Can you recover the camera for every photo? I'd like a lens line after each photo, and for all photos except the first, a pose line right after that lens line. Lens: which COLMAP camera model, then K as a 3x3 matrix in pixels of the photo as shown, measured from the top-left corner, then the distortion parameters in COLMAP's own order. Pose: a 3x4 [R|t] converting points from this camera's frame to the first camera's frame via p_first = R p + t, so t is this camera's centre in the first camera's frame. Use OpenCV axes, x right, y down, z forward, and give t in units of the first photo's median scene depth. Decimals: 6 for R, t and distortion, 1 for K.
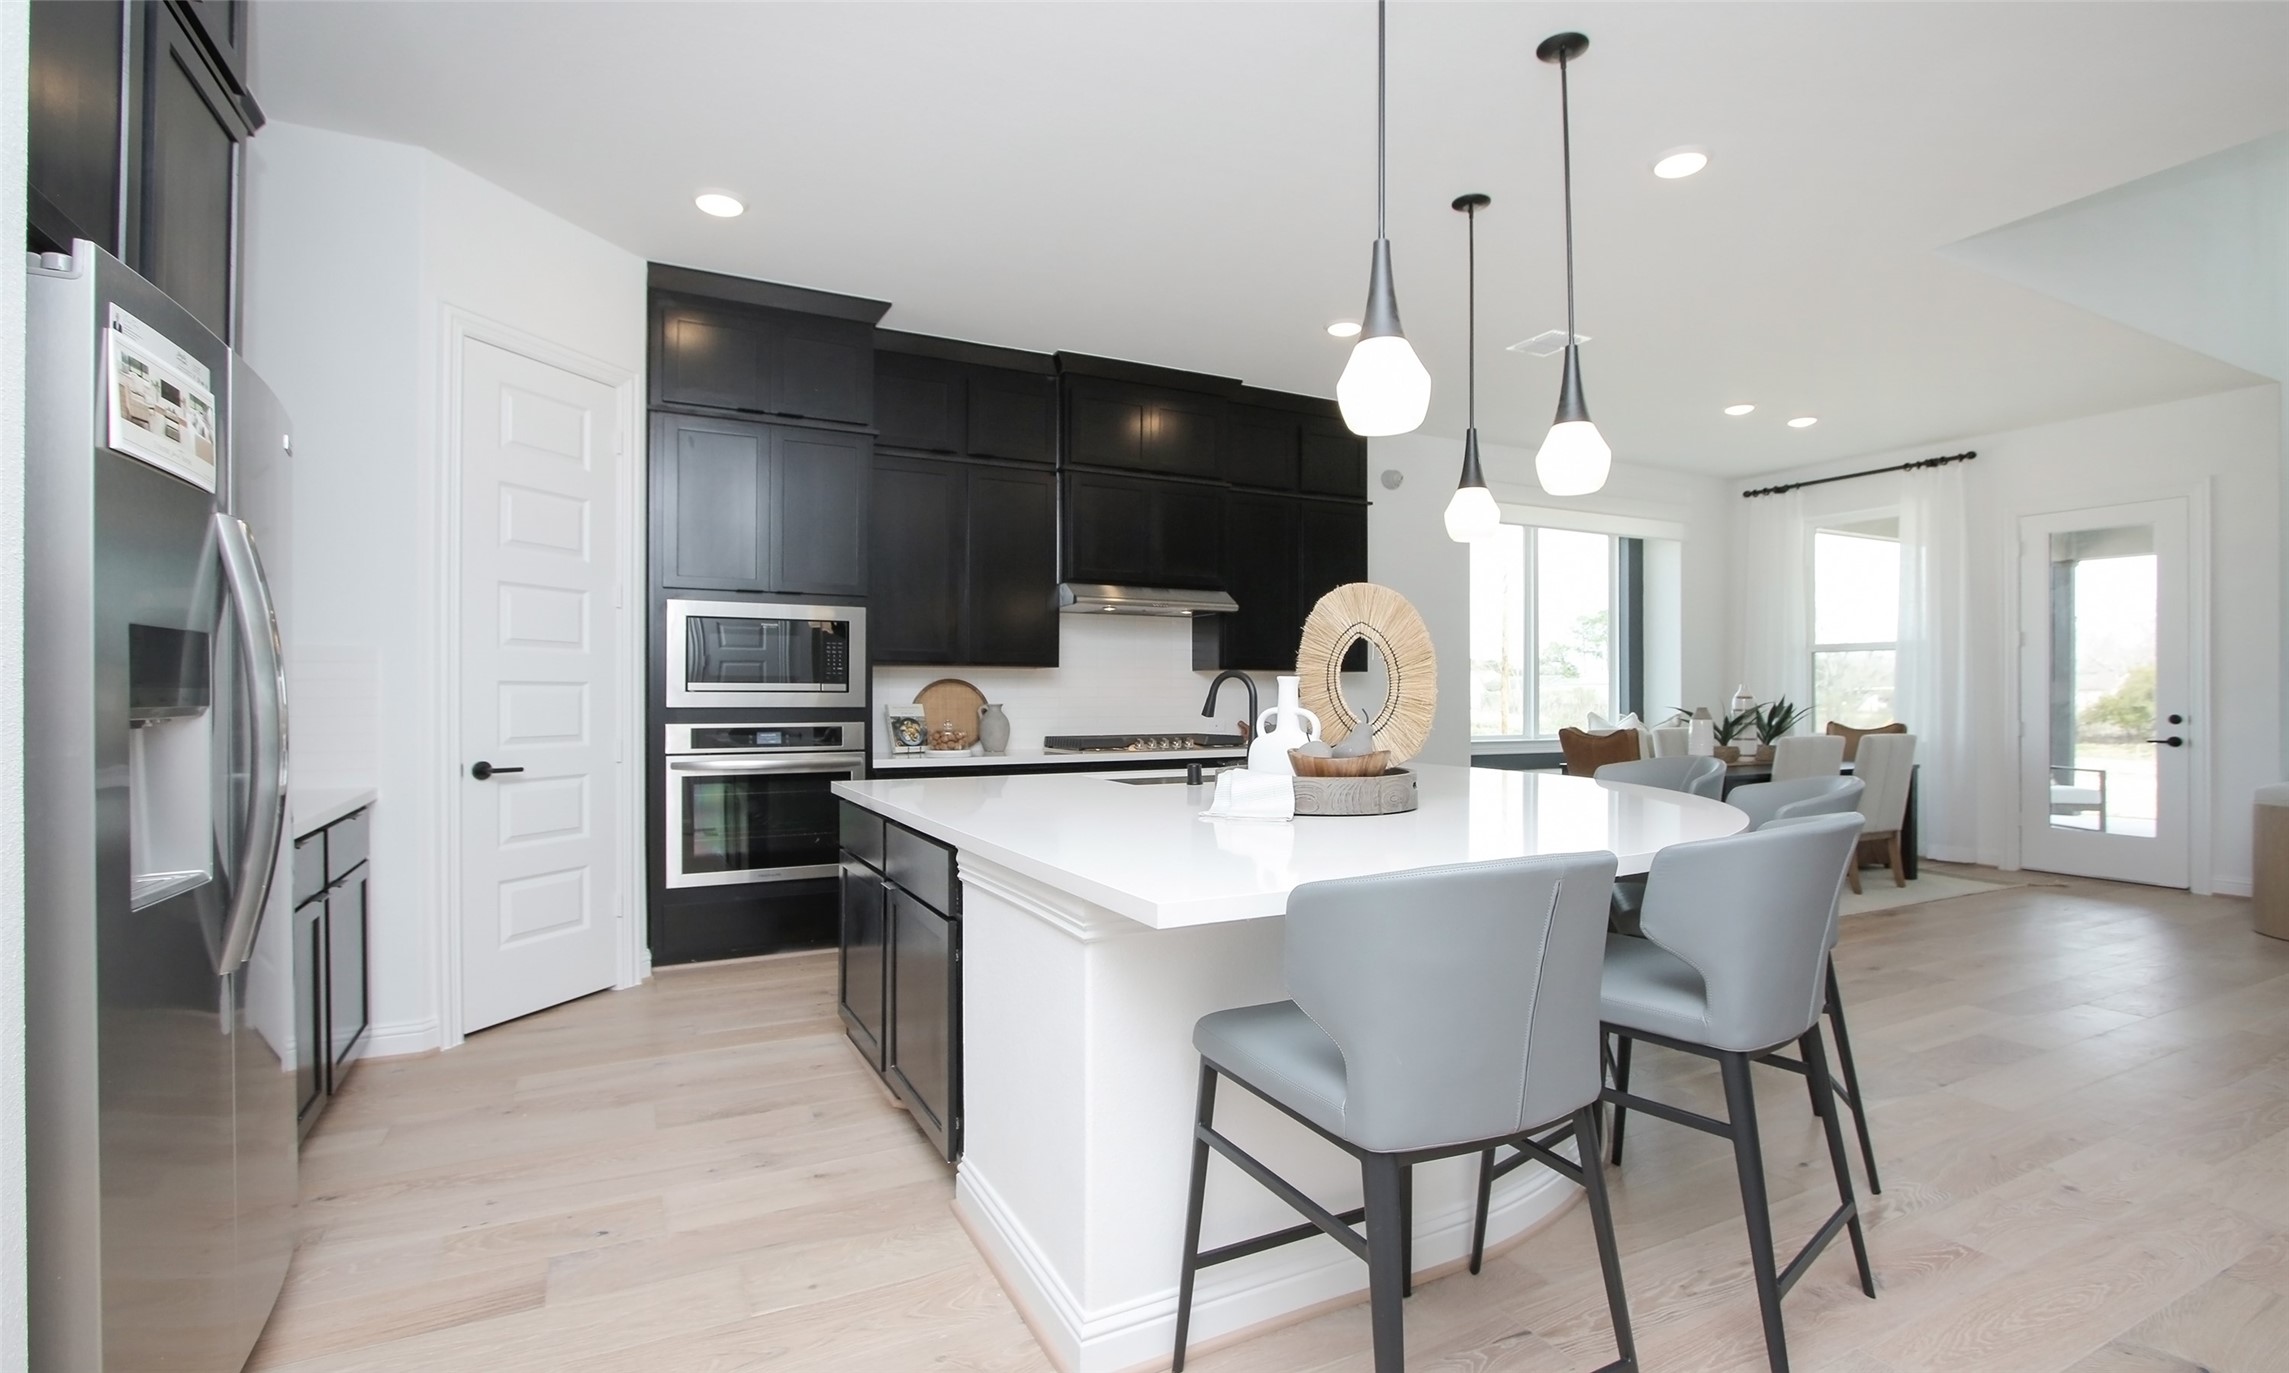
lens RADIAL K [[1061.1, 0, 1144.5], [0, 1061.1, 696.4], [0, 0, 1]] dist [-0.032363, 0.009456]
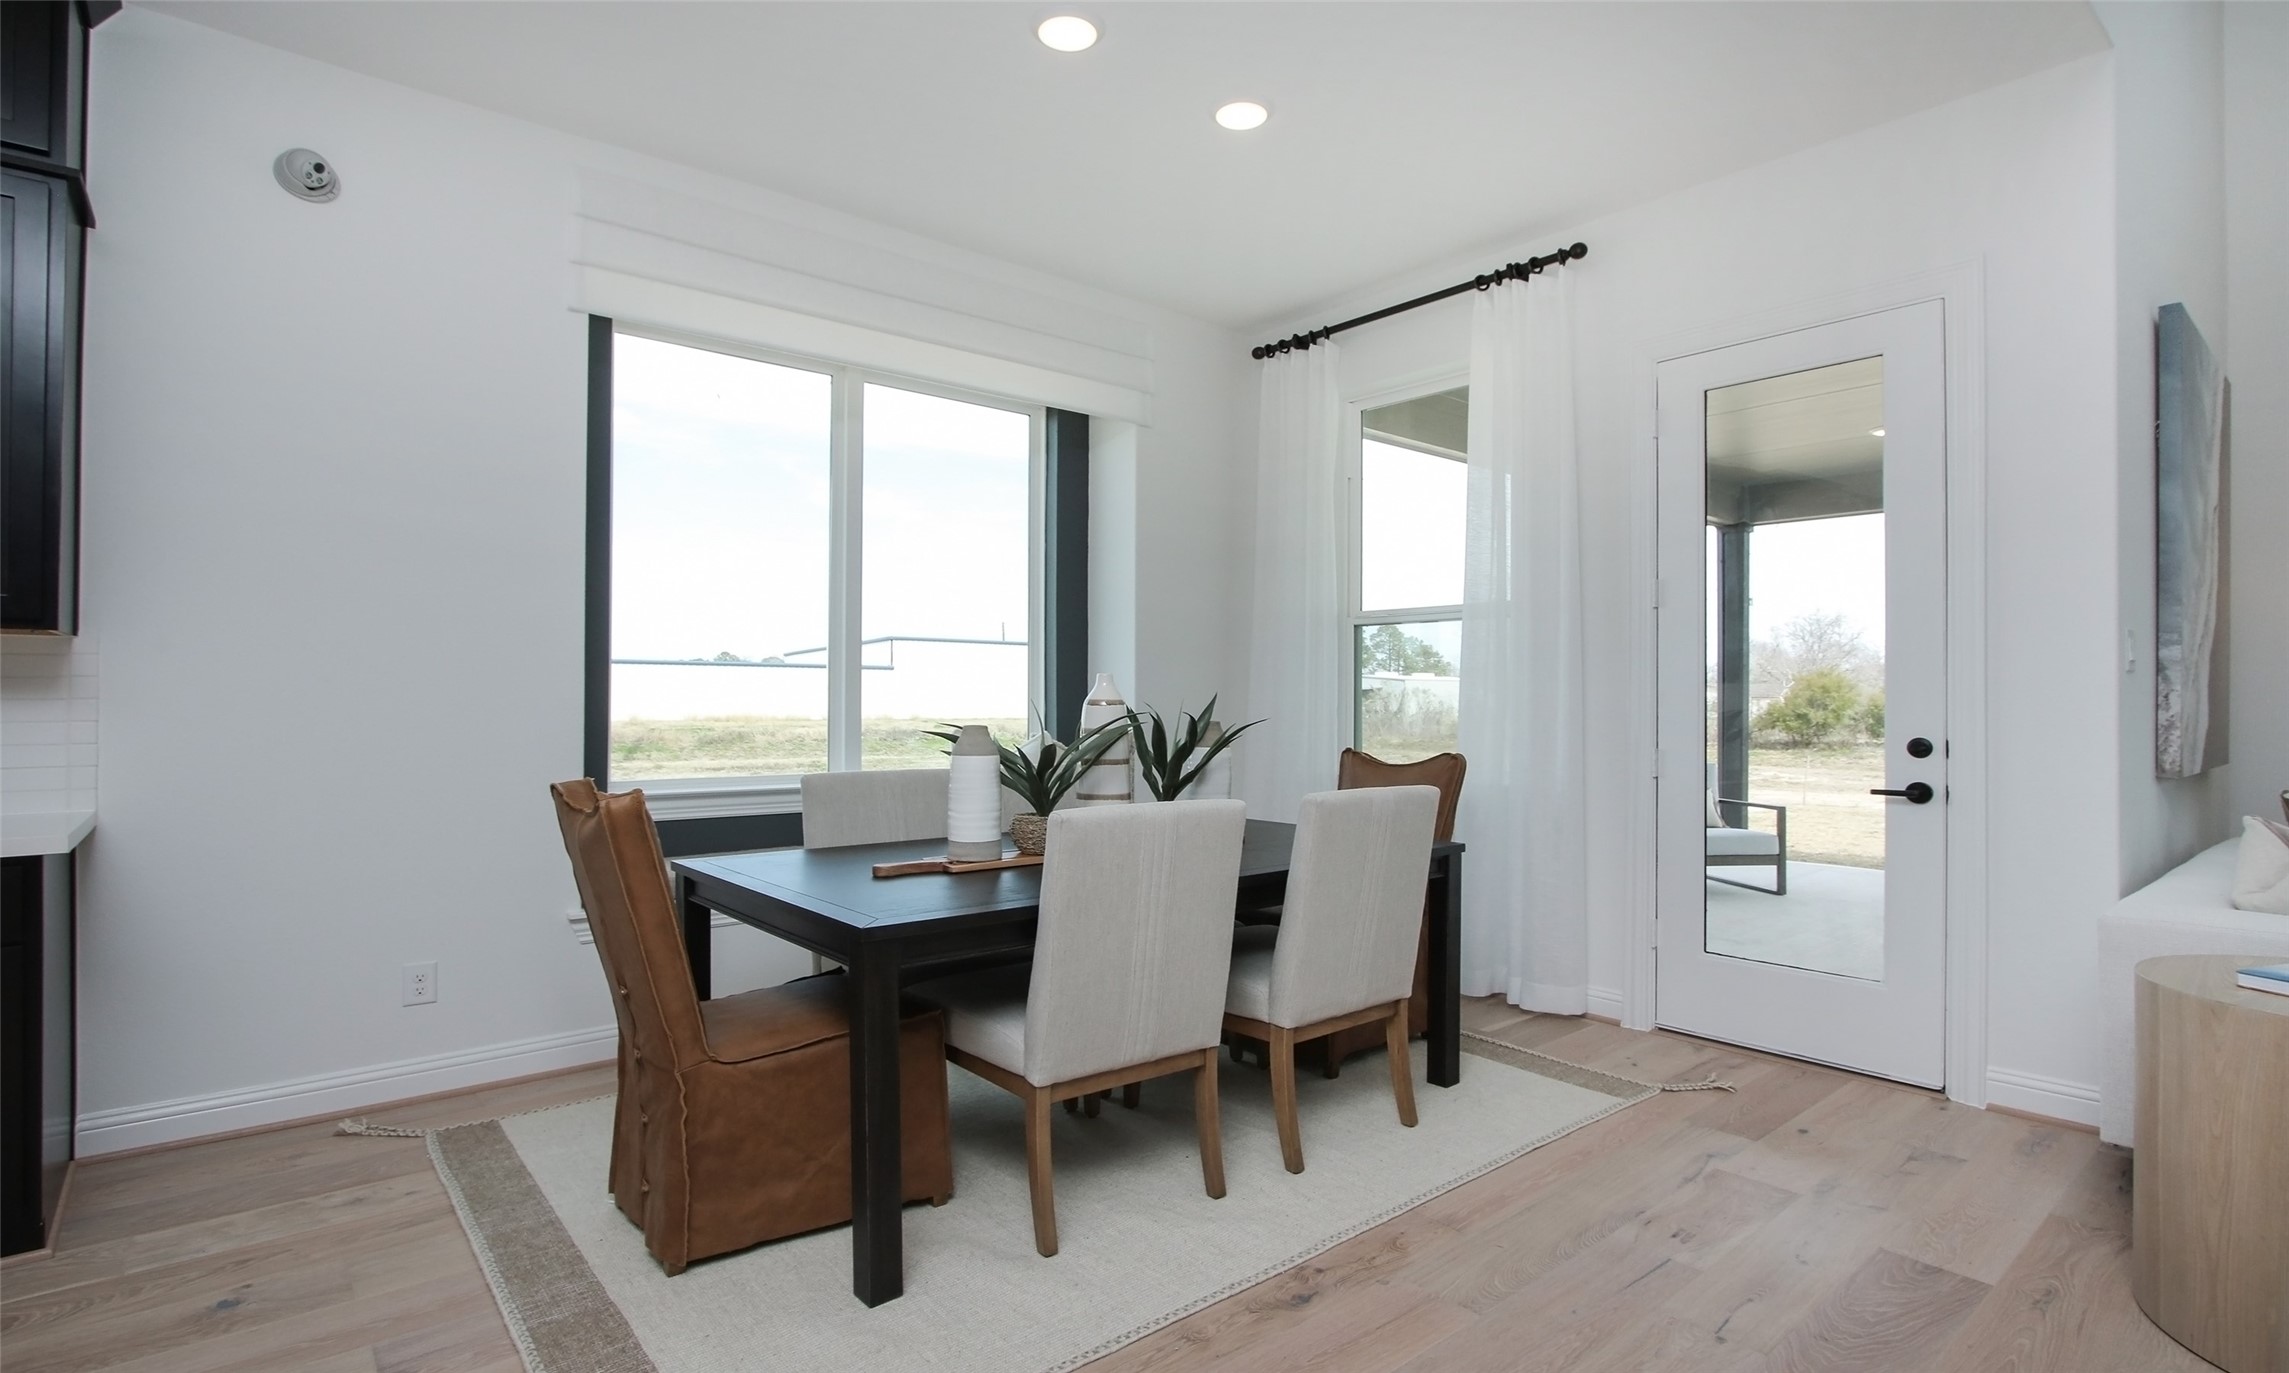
lens RADIAL K [[1115.2, 0, 1148.5], [0, 1115.2, 696.5], [0, 0, 1]] dist [-0.028793, 0.013188]
pose [[0.973037, 0.003494, 0.230621, 0.670046], [-0.002315, 0.999983, -0.005384, 0.001401], [-0.230636, 0.004705, 0.973029, 0.746346]]
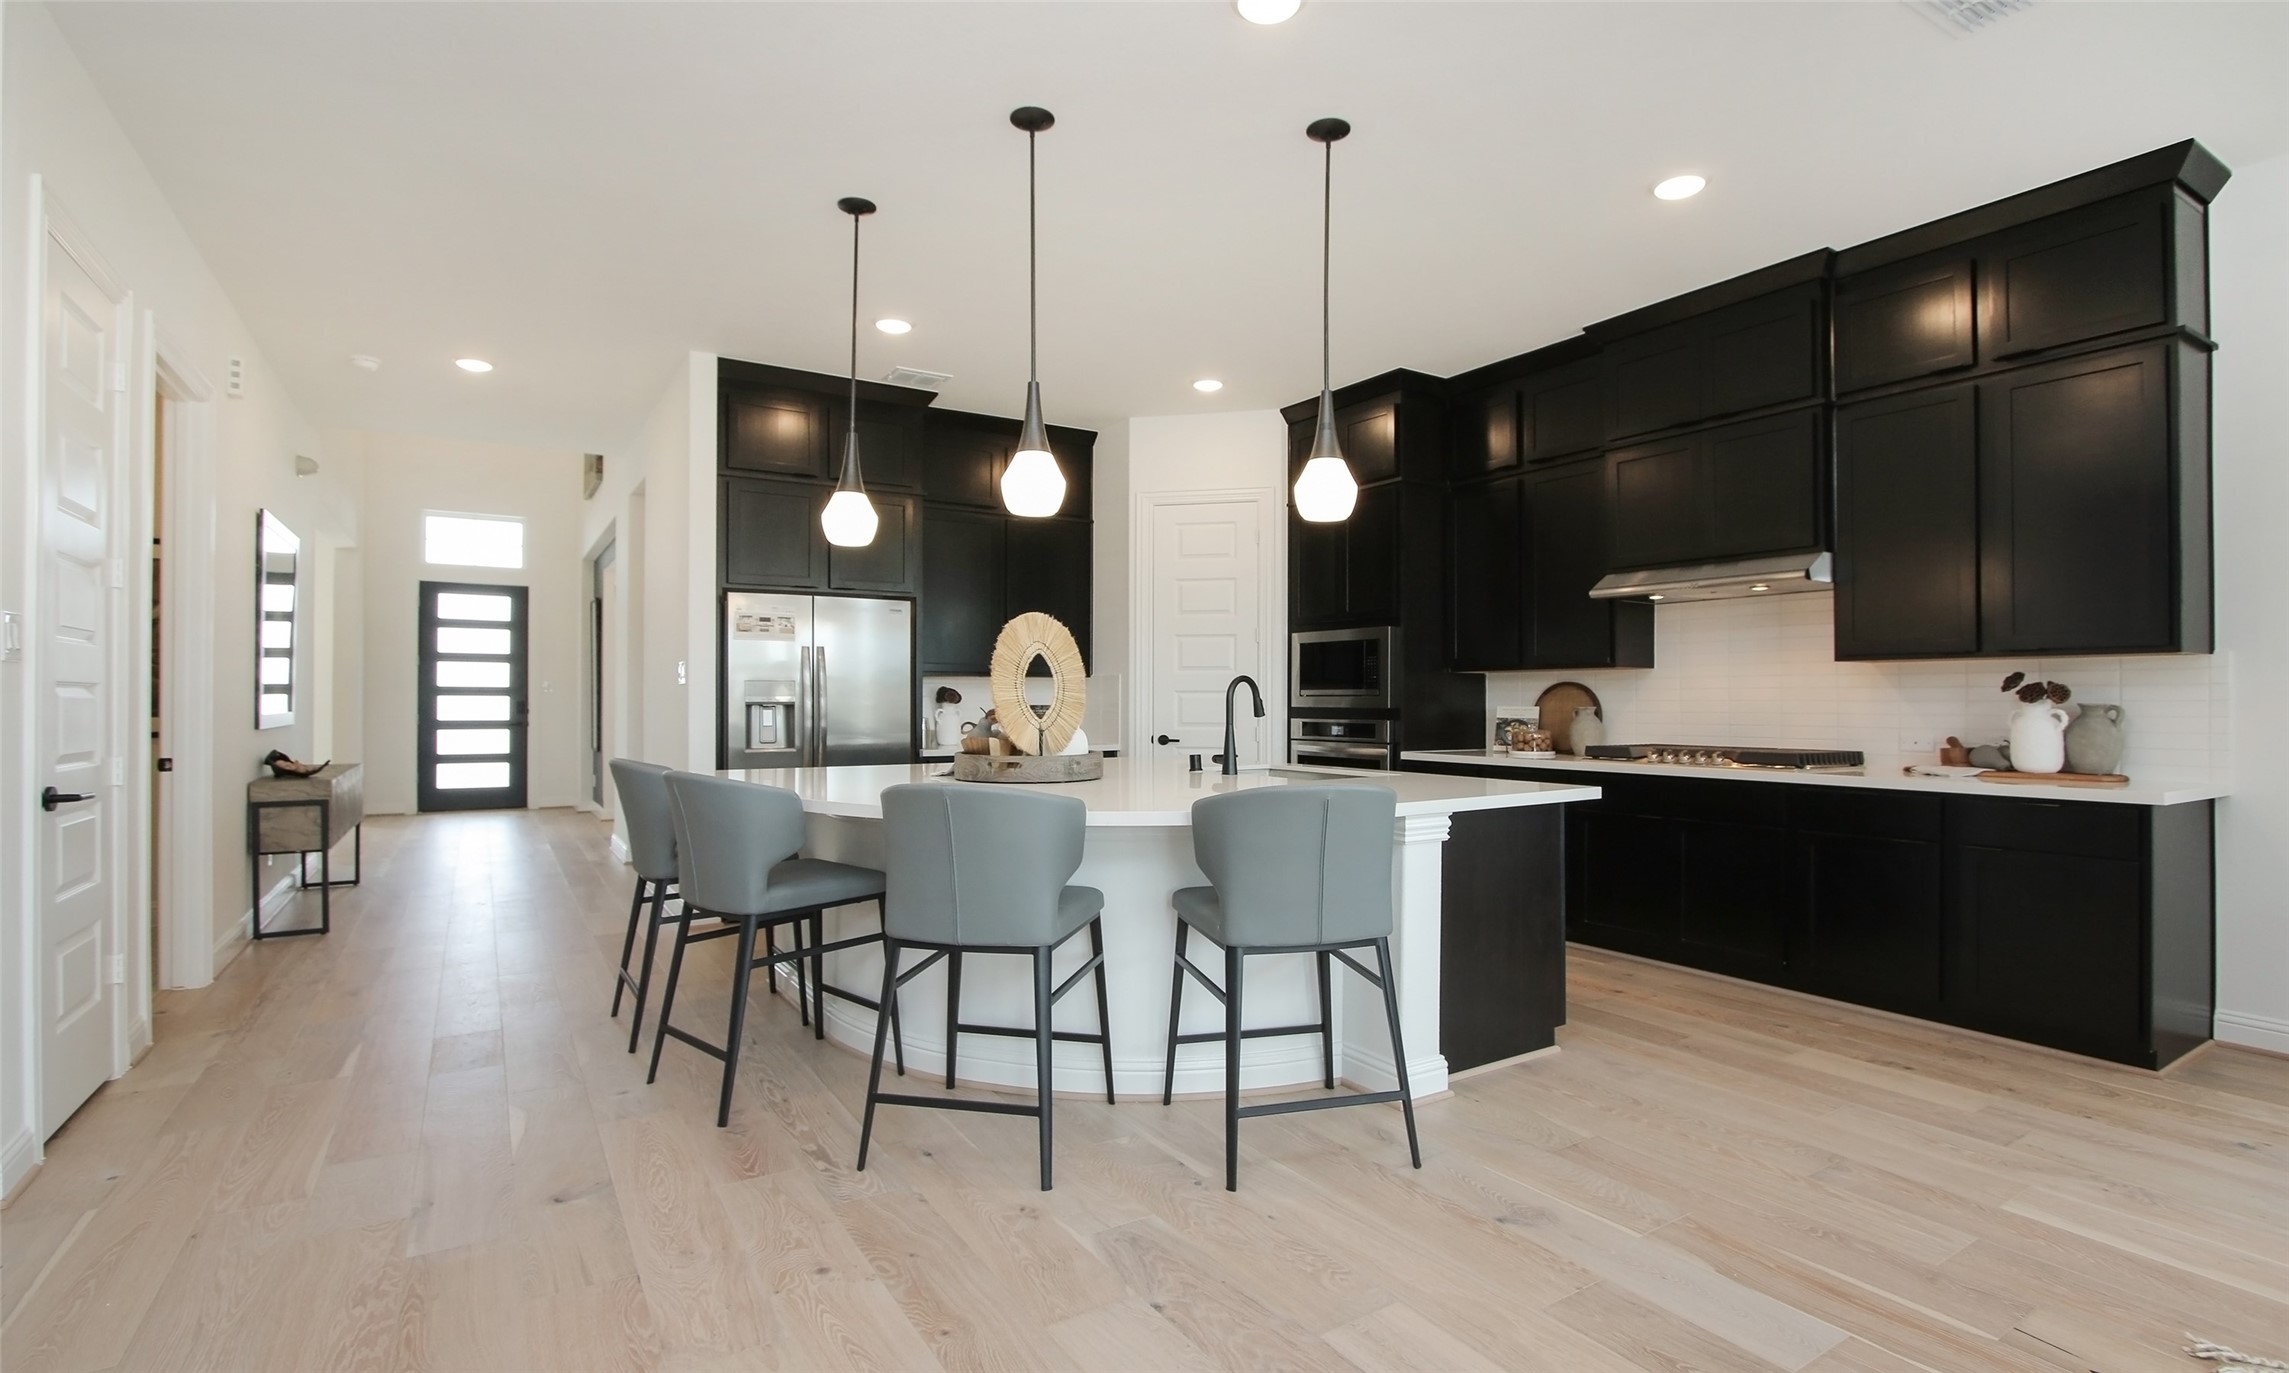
lens RADIAL K [[1055.6, 0, 1148.9], [0, 1055.6, 695.3], [0, 0, 1]] dist [-0.014934, 0.000694]
pose [[0.097939, -0.004951, -0.995180, 0.920635], [-0.000503, 0.999987, -0.005025, 0.001605], [0.995192, 0.000992, 0.097935, 0.609778]]
